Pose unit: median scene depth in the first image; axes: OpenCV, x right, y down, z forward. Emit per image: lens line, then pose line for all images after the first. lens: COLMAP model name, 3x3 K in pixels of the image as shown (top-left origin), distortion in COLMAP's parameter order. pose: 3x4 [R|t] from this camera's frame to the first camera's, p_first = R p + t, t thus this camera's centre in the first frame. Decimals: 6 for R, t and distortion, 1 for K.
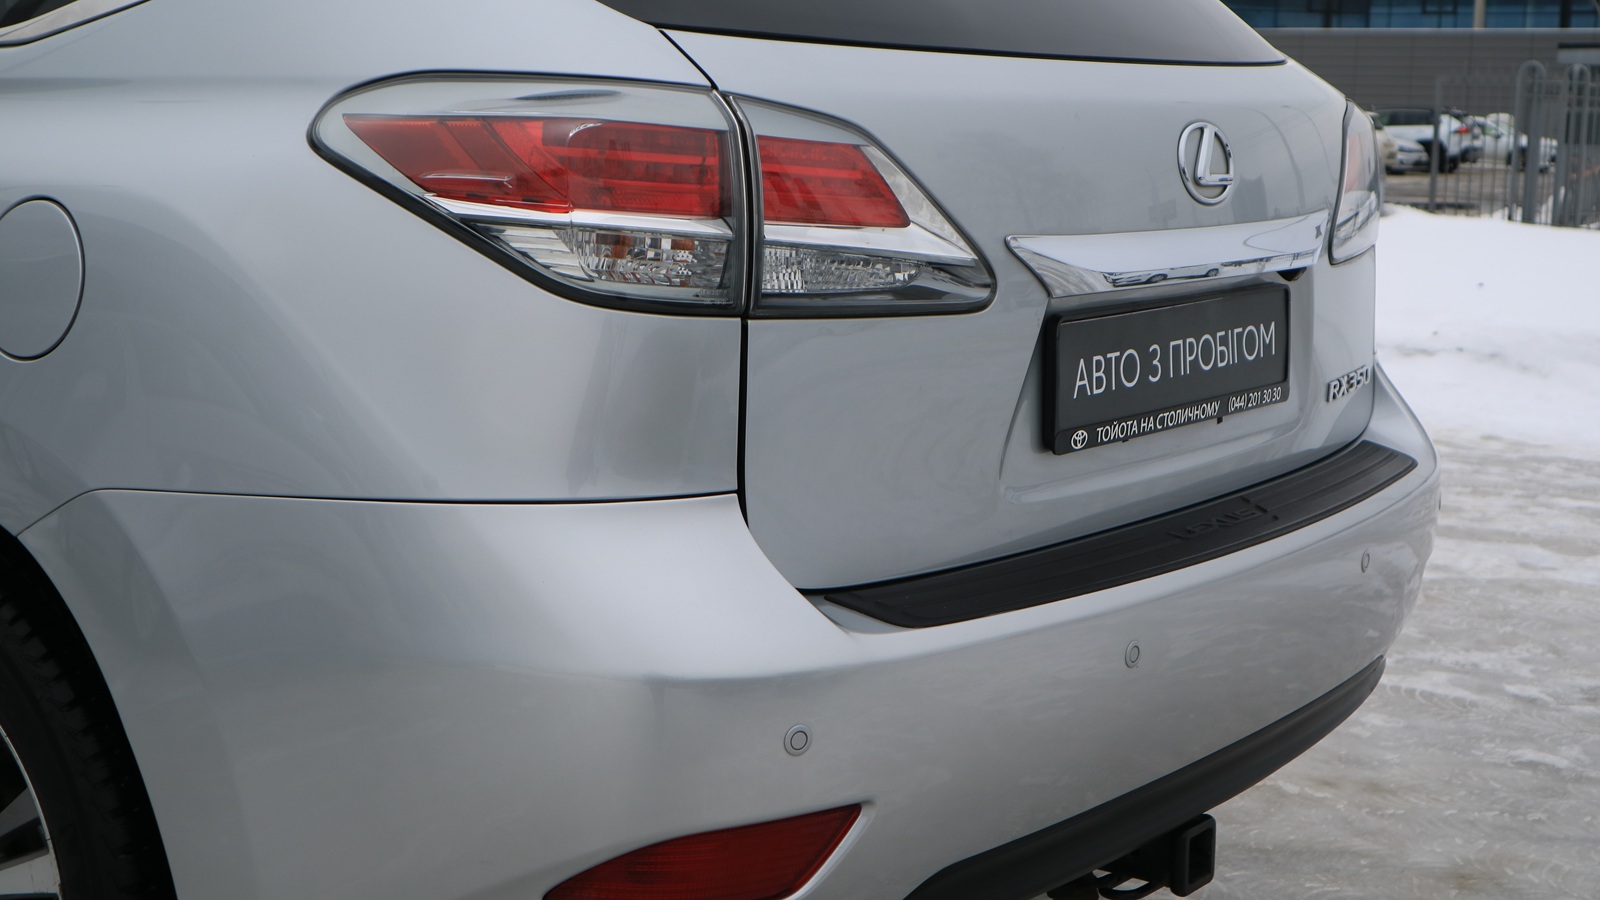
lens RADIAL K [[2291.6, 0, 800.0], [0, 2291.6, 450.0], [0, 0, 1]] dist [0.003169, 0.076564]
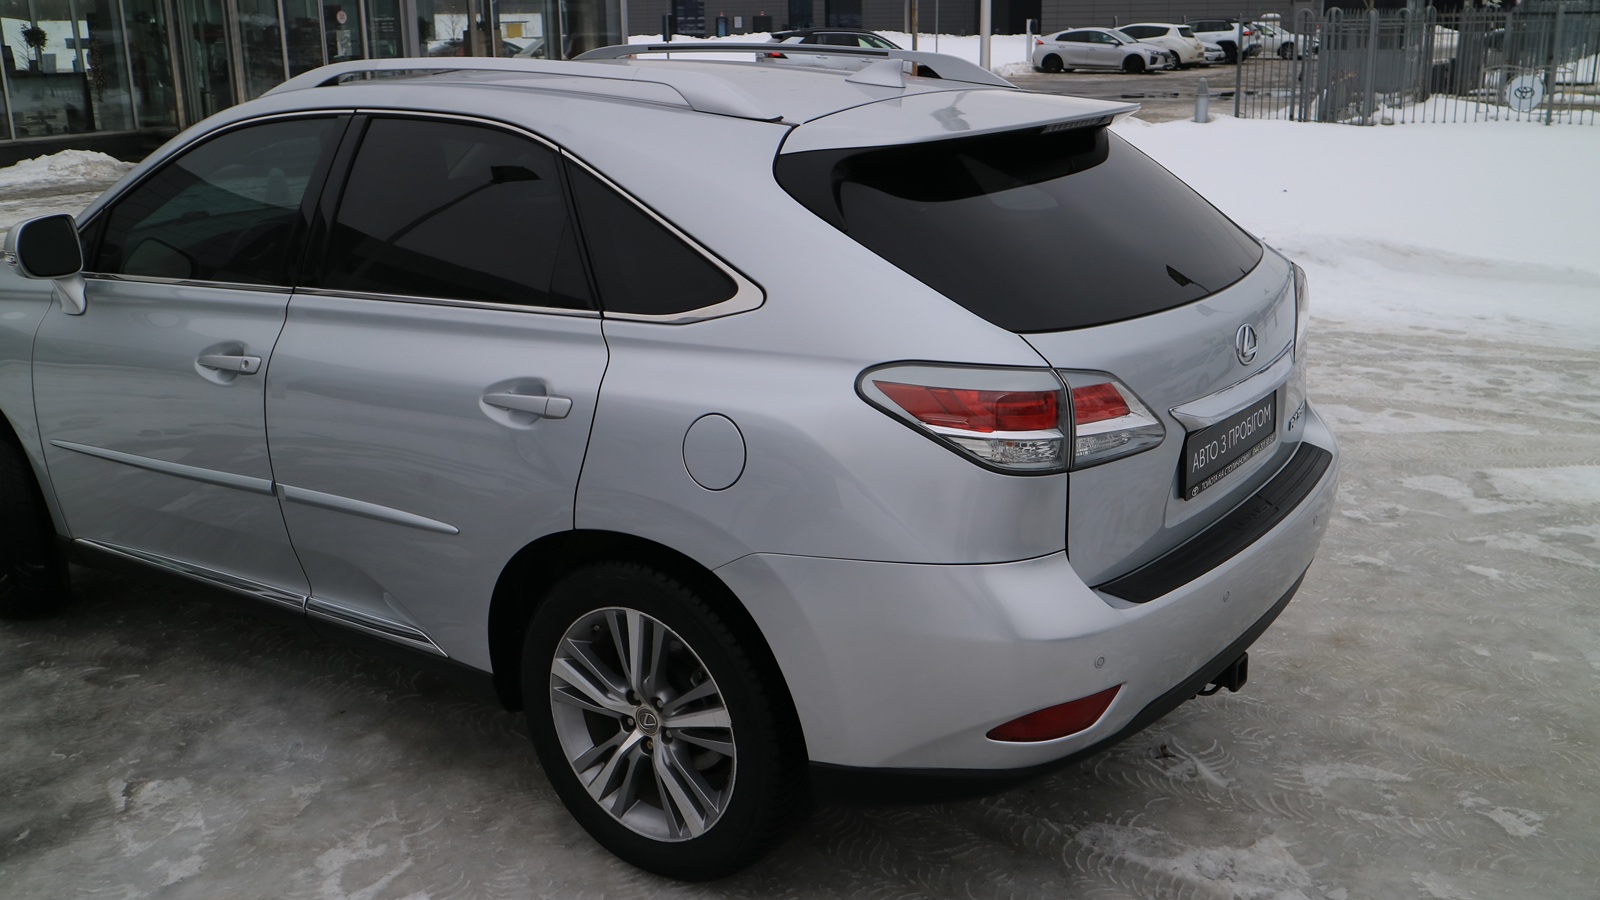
lens RADIAL K [[1599.6, 0, 800.0], [0, 1599.6, 450.0], [0, 0, 1]] dist [-0.009409, -0.001623]
pose [[0.998916, -0.045492, 0.009878, -0.146236], [0.043947, 0.991530, 0.122214, -0.137579], [-0.015354, -0.121647, 0.992455, -0.254527]]
